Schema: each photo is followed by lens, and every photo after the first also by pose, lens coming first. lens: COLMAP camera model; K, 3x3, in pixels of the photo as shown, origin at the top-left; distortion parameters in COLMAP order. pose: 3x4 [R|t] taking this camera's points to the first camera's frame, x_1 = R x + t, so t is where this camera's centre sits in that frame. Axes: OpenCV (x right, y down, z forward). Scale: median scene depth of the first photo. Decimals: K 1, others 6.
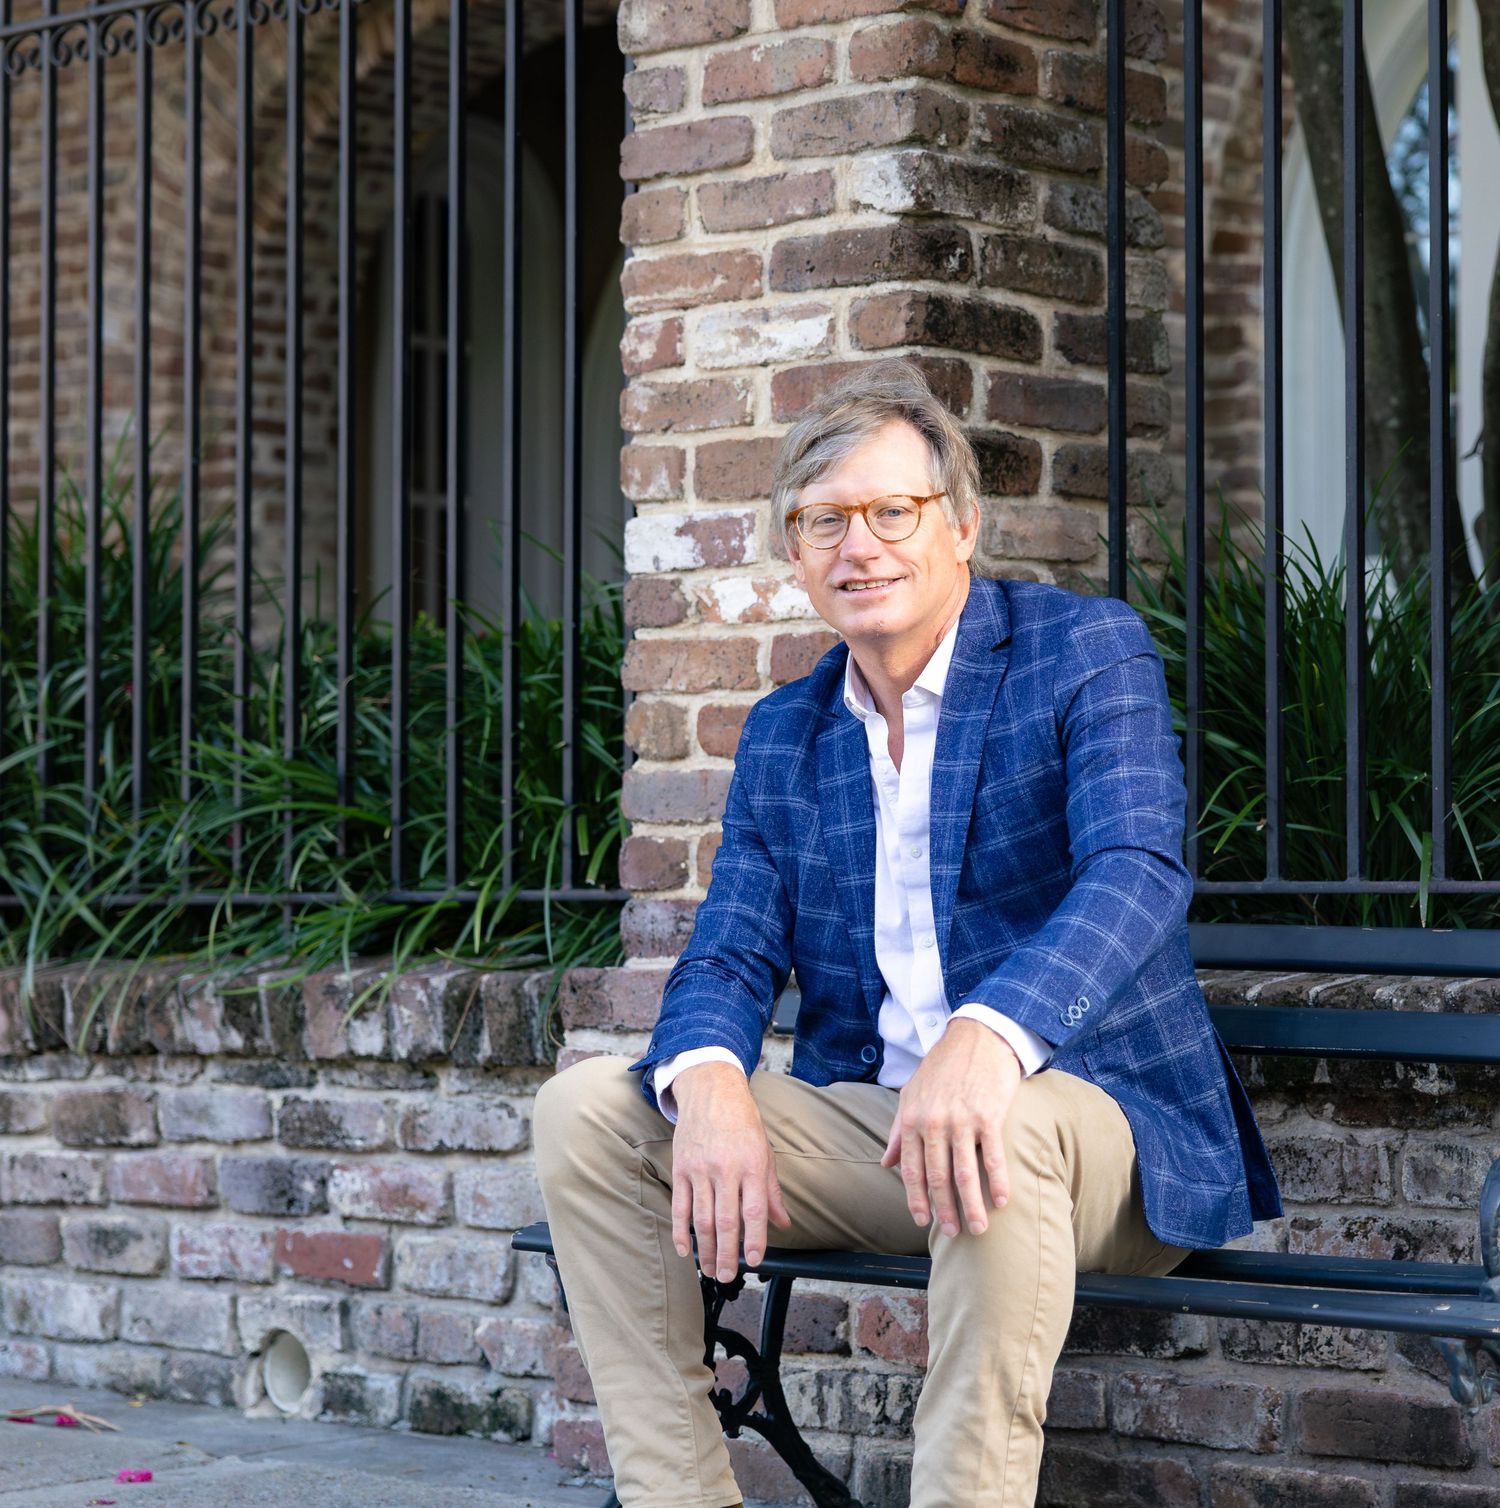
lens RADIAL K [[3821.3, 0, 750.0], [0, 3821.3, 755.2], [0, 0, 1]] dist [0.075188, 0.000000]
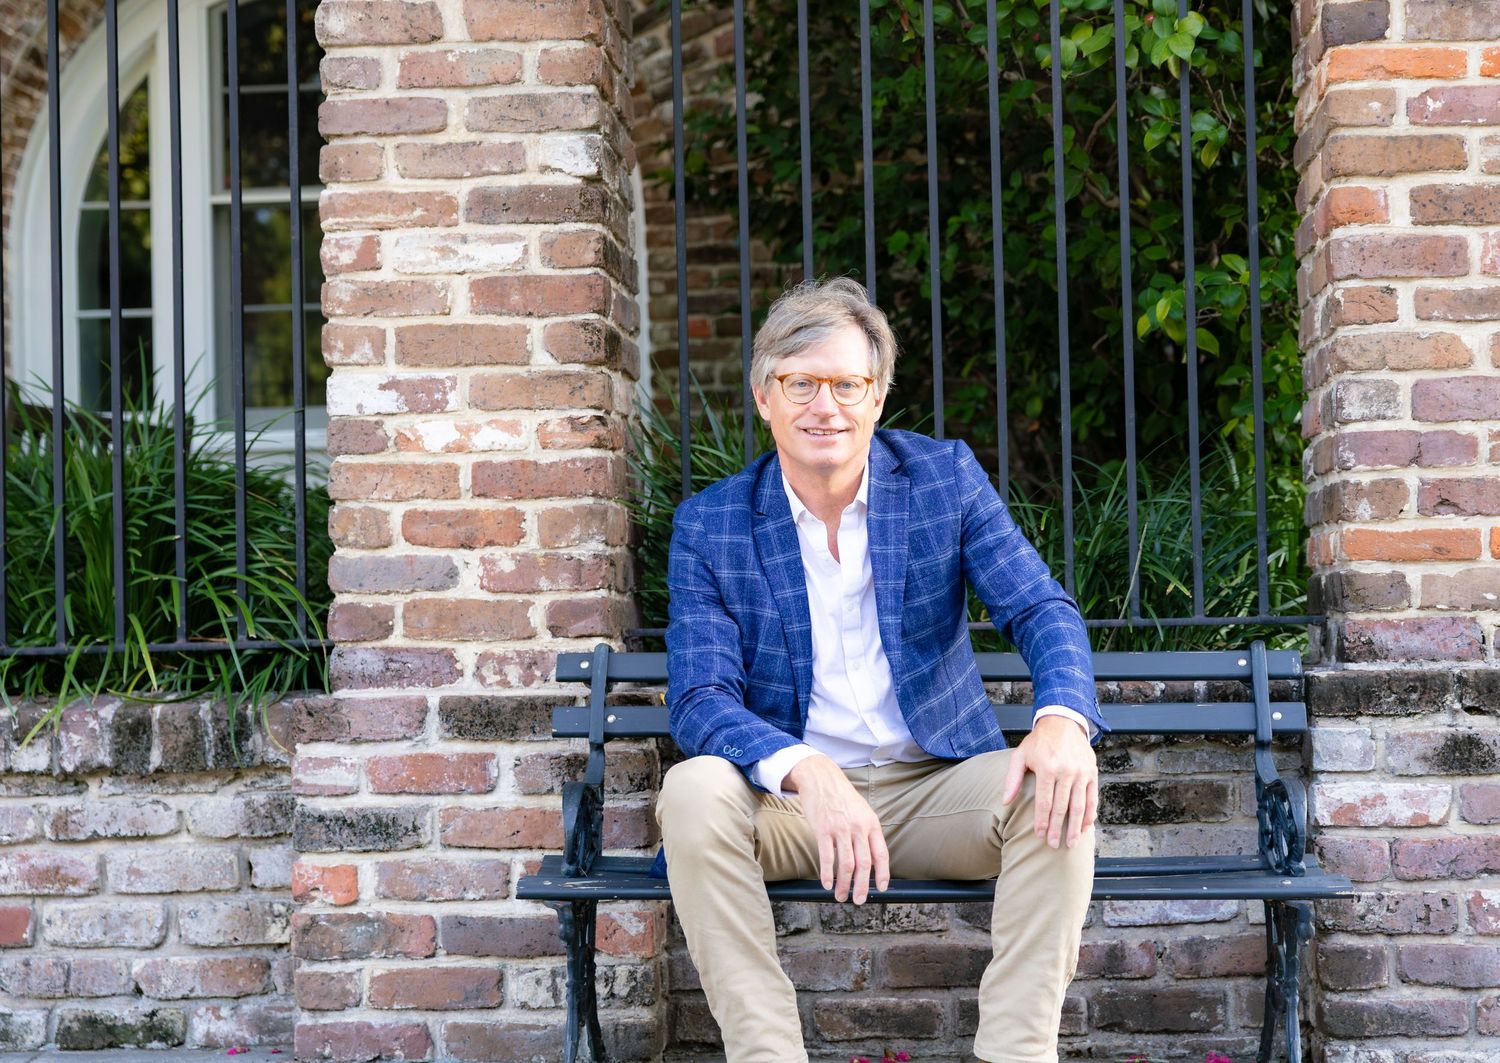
lens RADIAL K [[2291.8, 0, 746.2], [0, 2291.8, 554.3], [0, 0, 1]] dist [0.073462, 0.000000]
pose [[0.832846, 0.000379, 0.553505, -0.382092], [0.000034, 1.000000, -0.000736, 0.004152], [-0.553505, 0.000632, 0.832845, 0.220026]]
